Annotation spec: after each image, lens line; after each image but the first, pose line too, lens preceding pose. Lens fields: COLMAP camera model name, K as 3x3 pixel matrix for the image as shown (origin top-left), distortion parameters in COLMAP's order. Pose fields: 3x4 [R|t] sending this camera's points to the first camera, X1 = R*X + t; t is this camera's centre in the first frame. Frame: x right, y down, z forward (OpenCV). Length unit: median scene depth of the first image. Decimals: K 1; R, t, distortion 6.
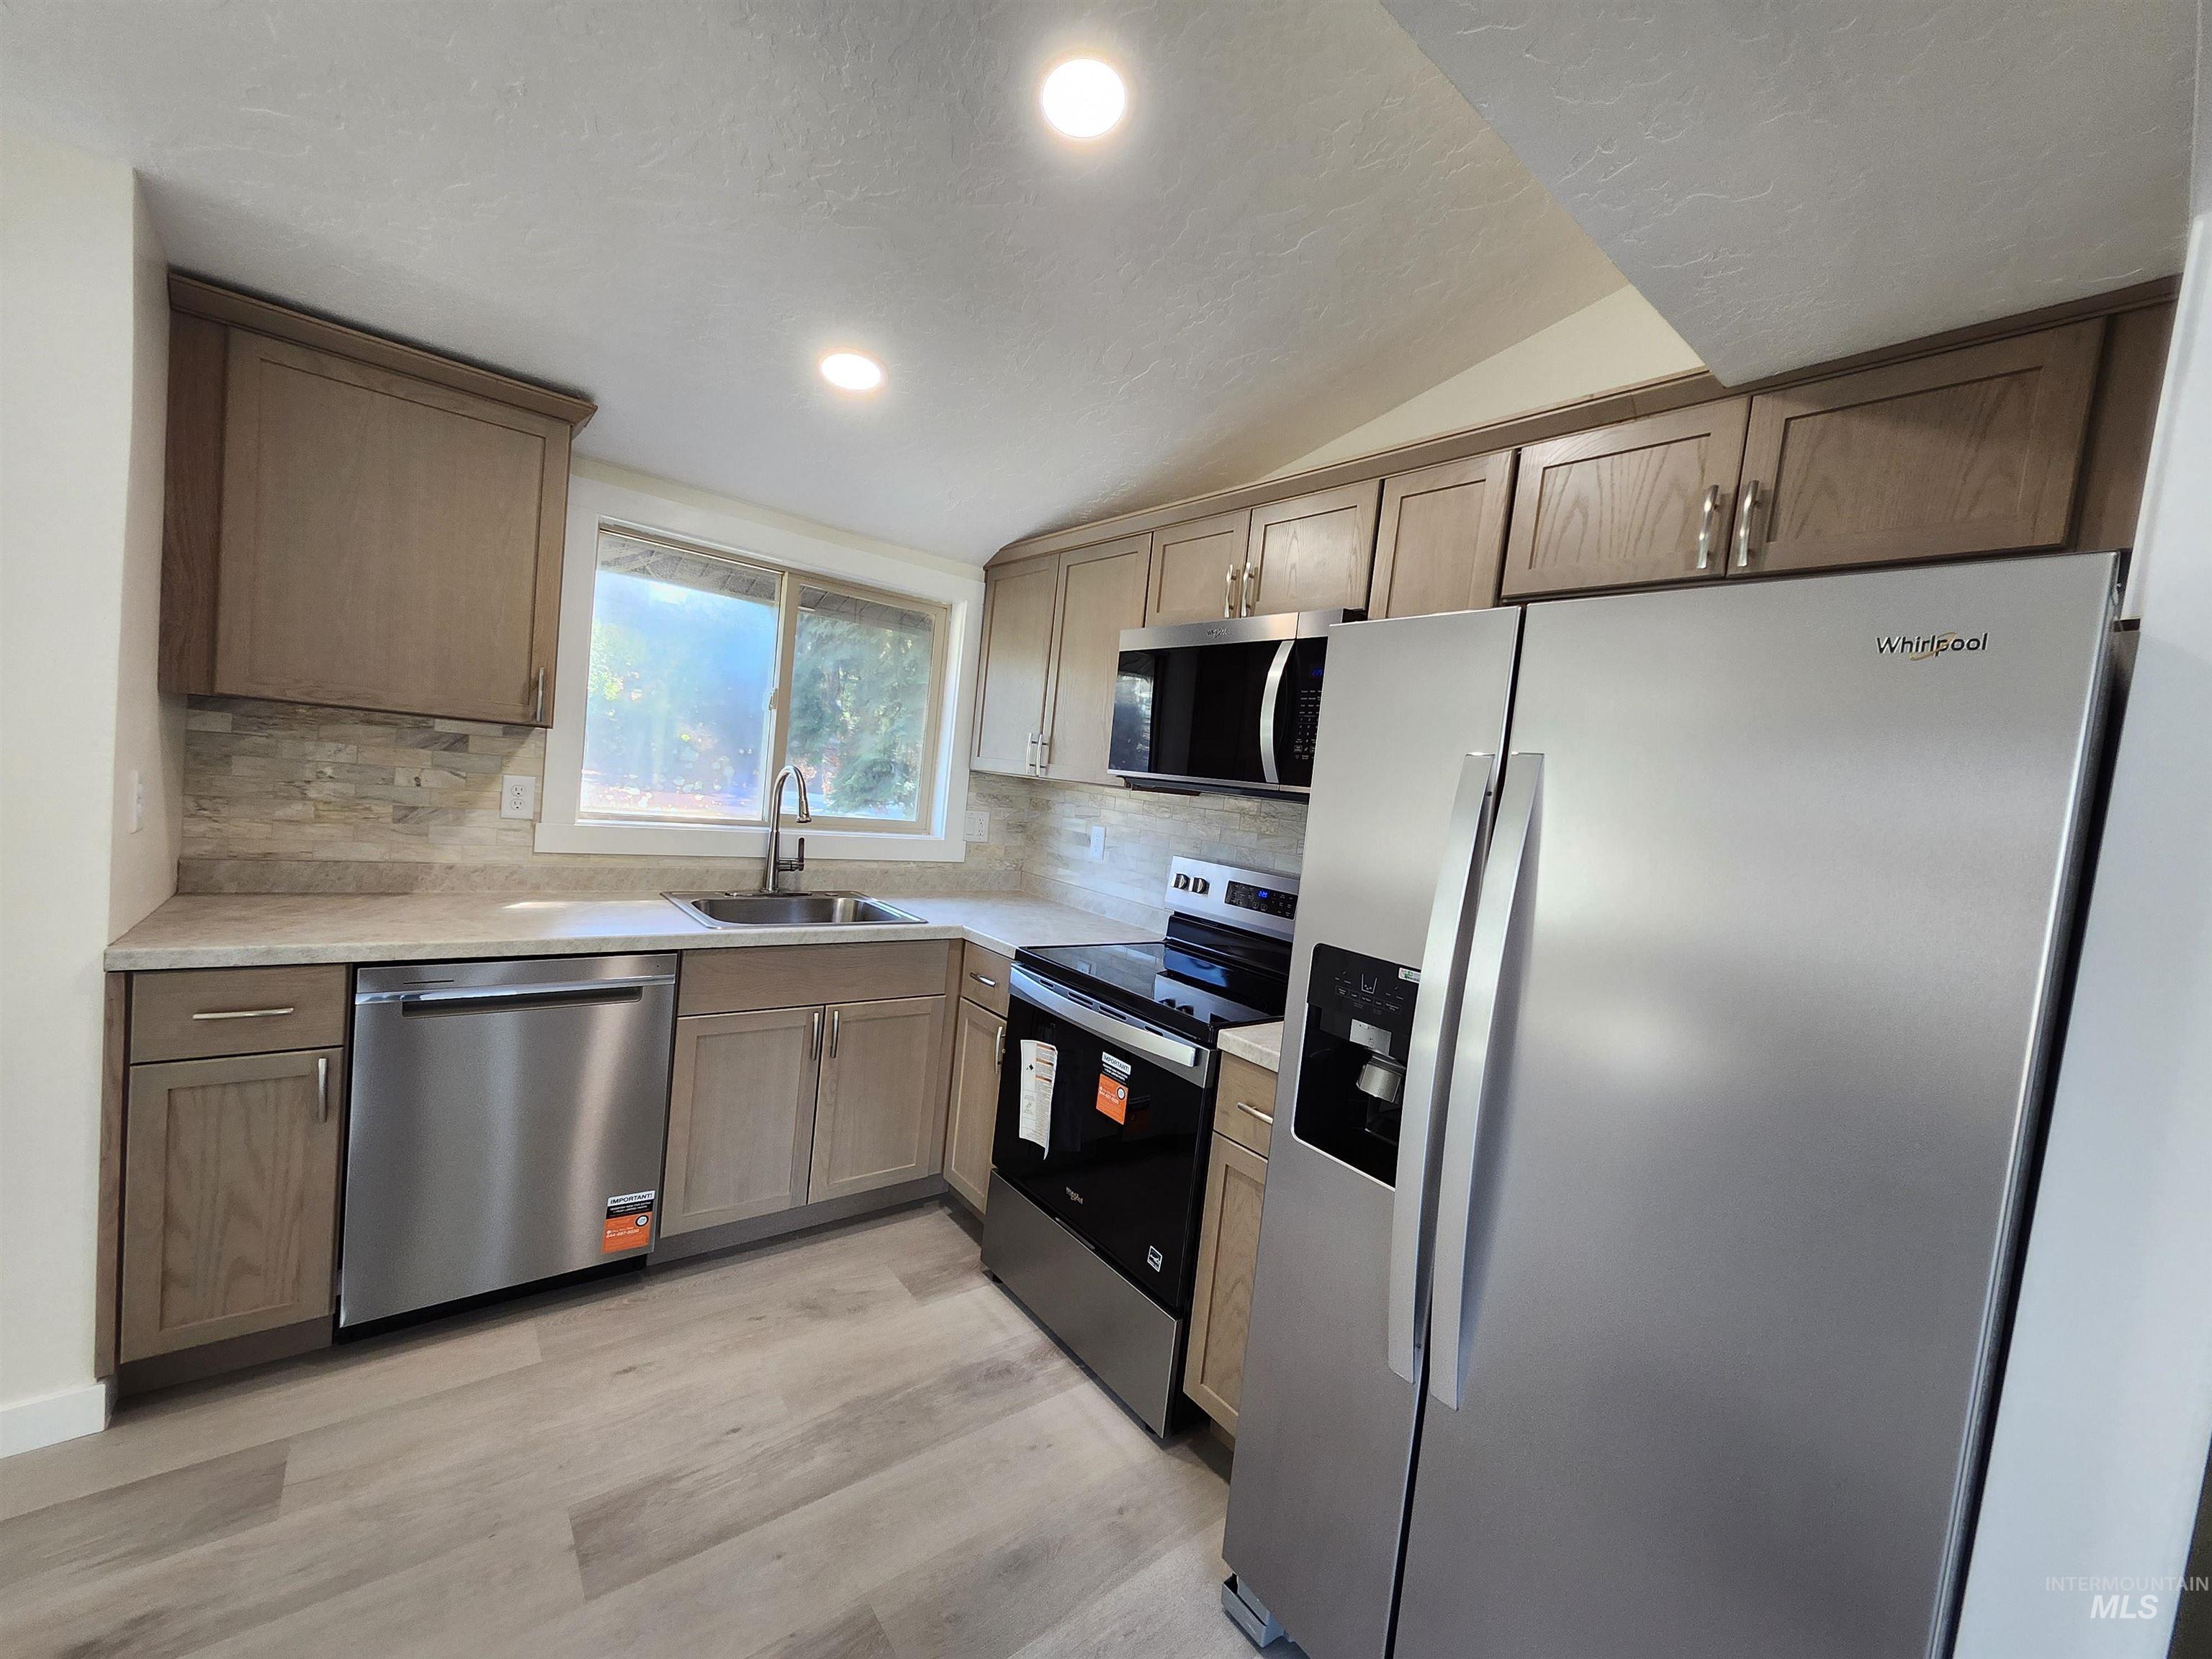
lens RADIAL K [[870.3, 0, 1089.8], [0, 870.3, 832.6], [0, 0, 1]] dist [0.004256, -0.001556]
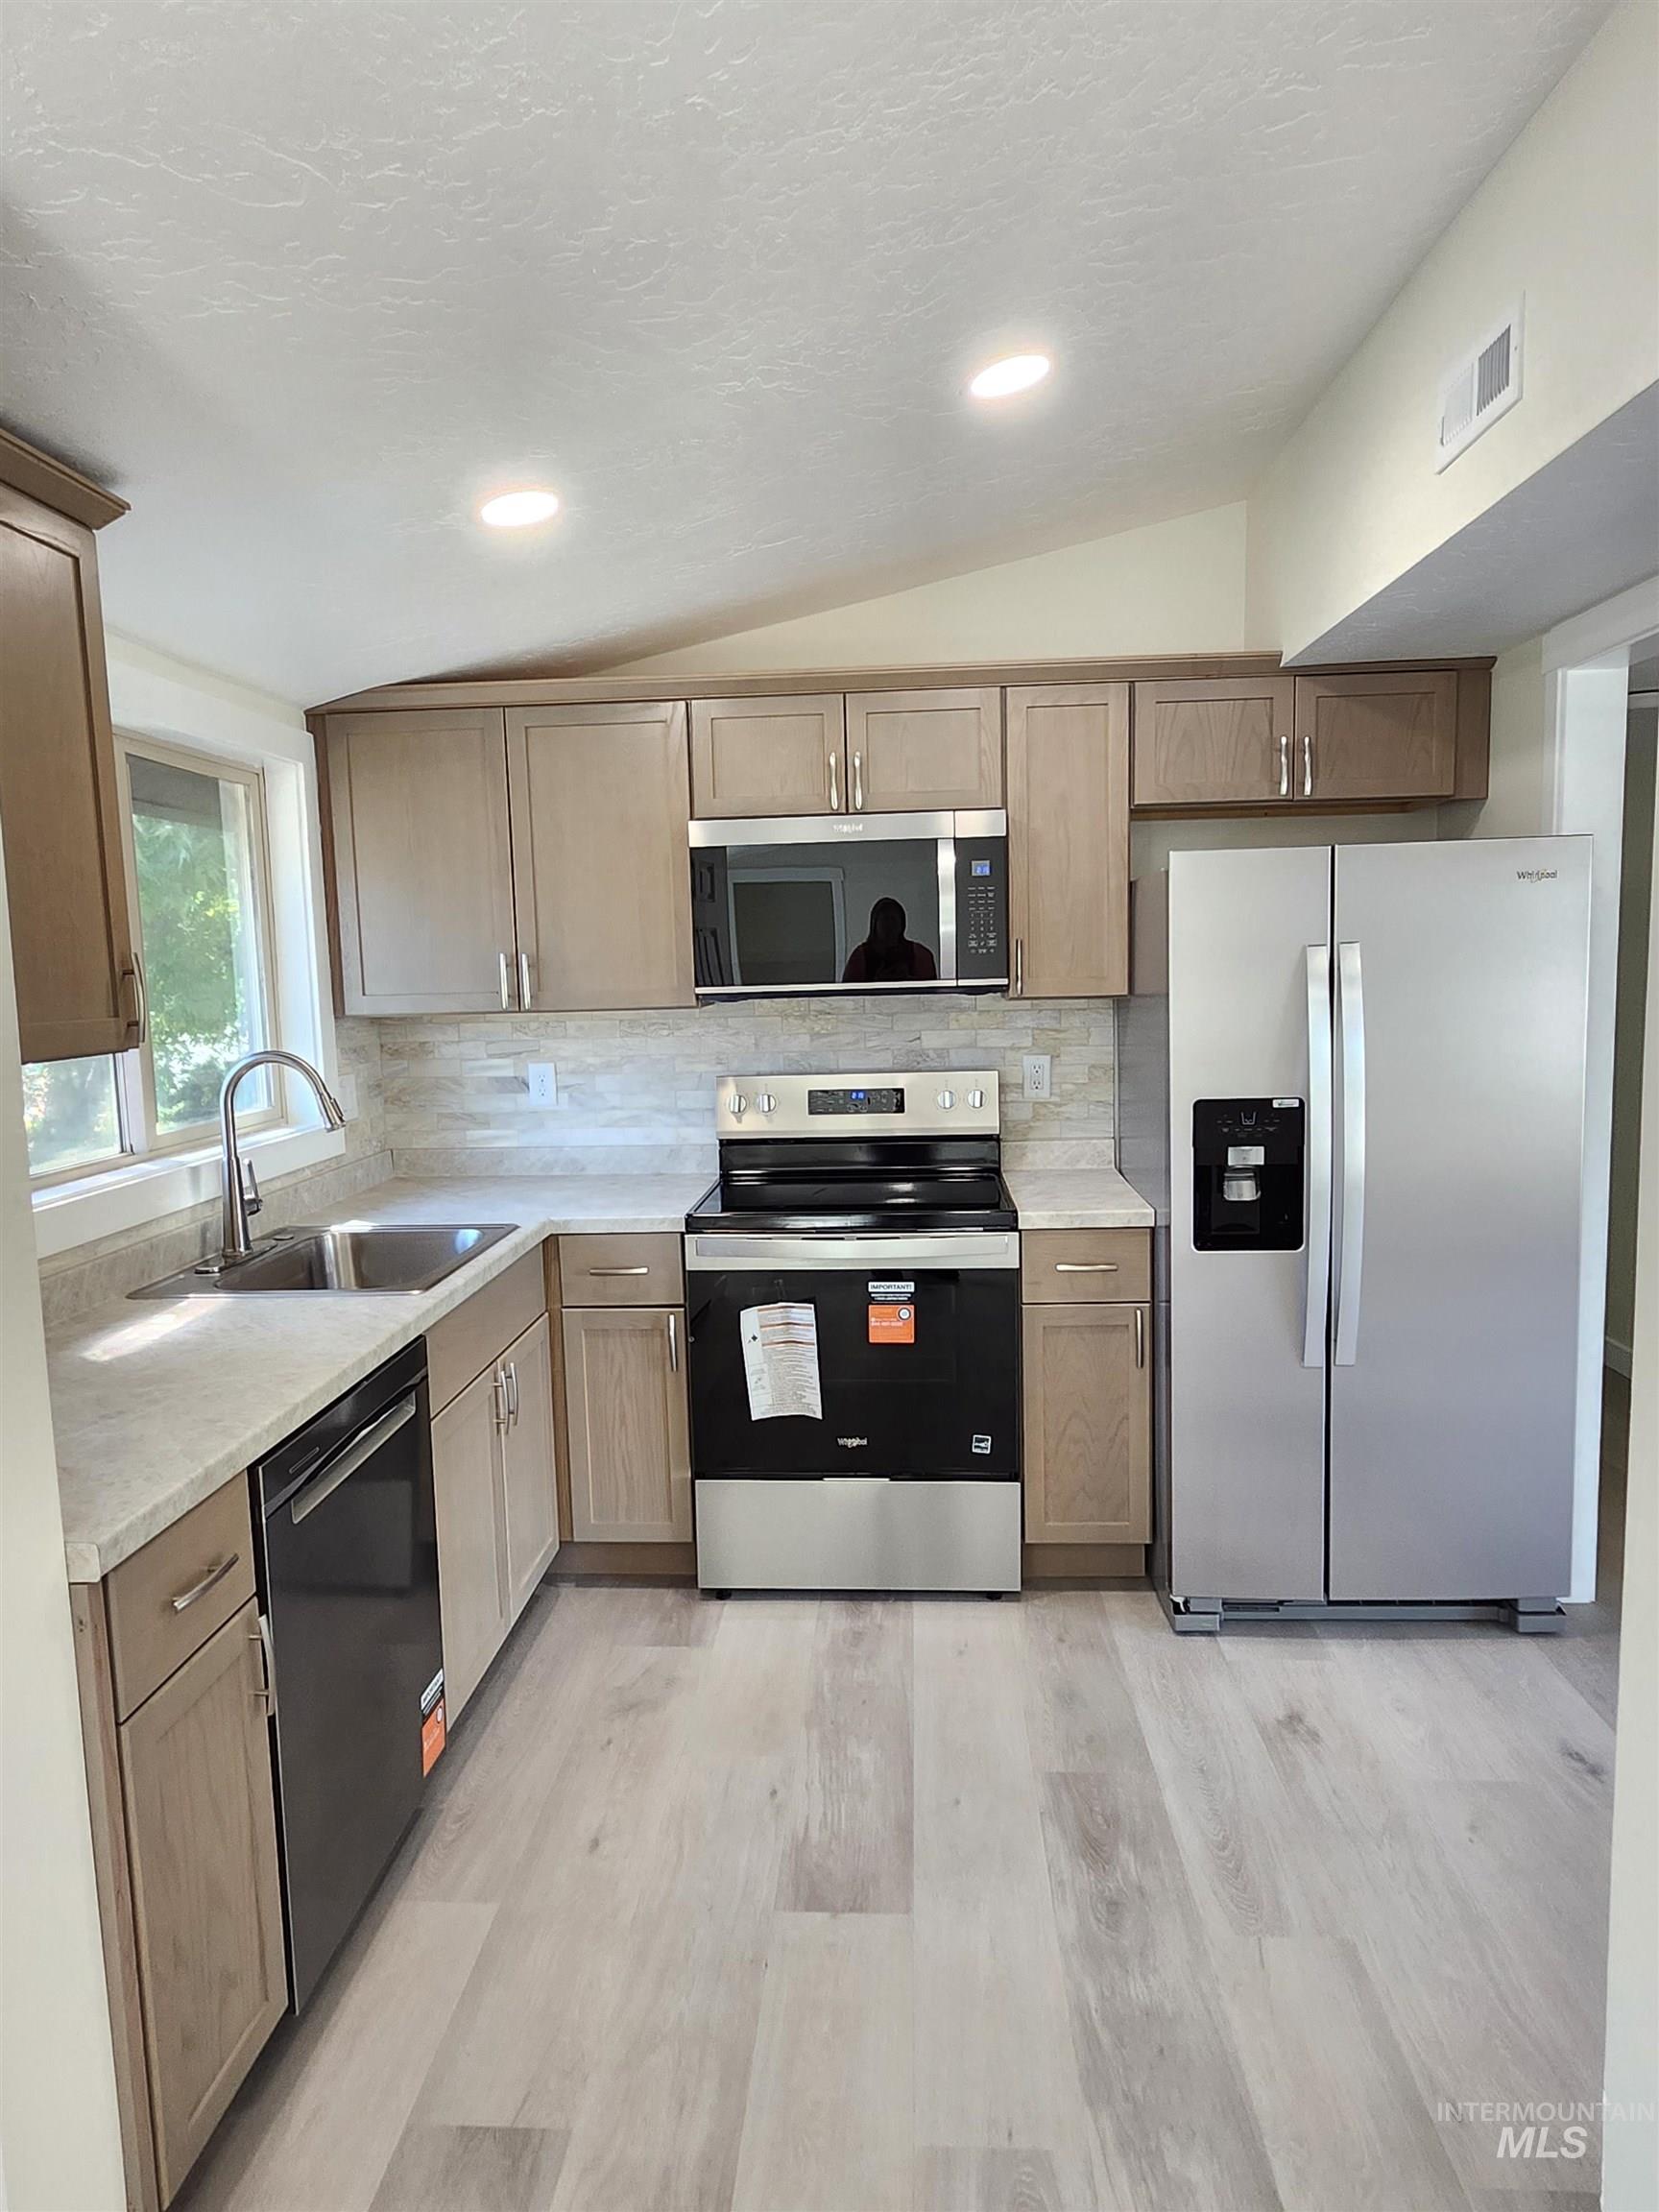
lens RADIAL K [[1329.1, 0, 835.6], [0, 1329.1, 1119.3], [0, 0, 1]] dist [0.002659, -0.002574]
pose [[0.664240, -0.211456, 0.716988, -0.922267], [0.146620, 0.977380, 0.152418, -0.137105], [-0.732999, 0.003883, 0.680219, 0.028791]]
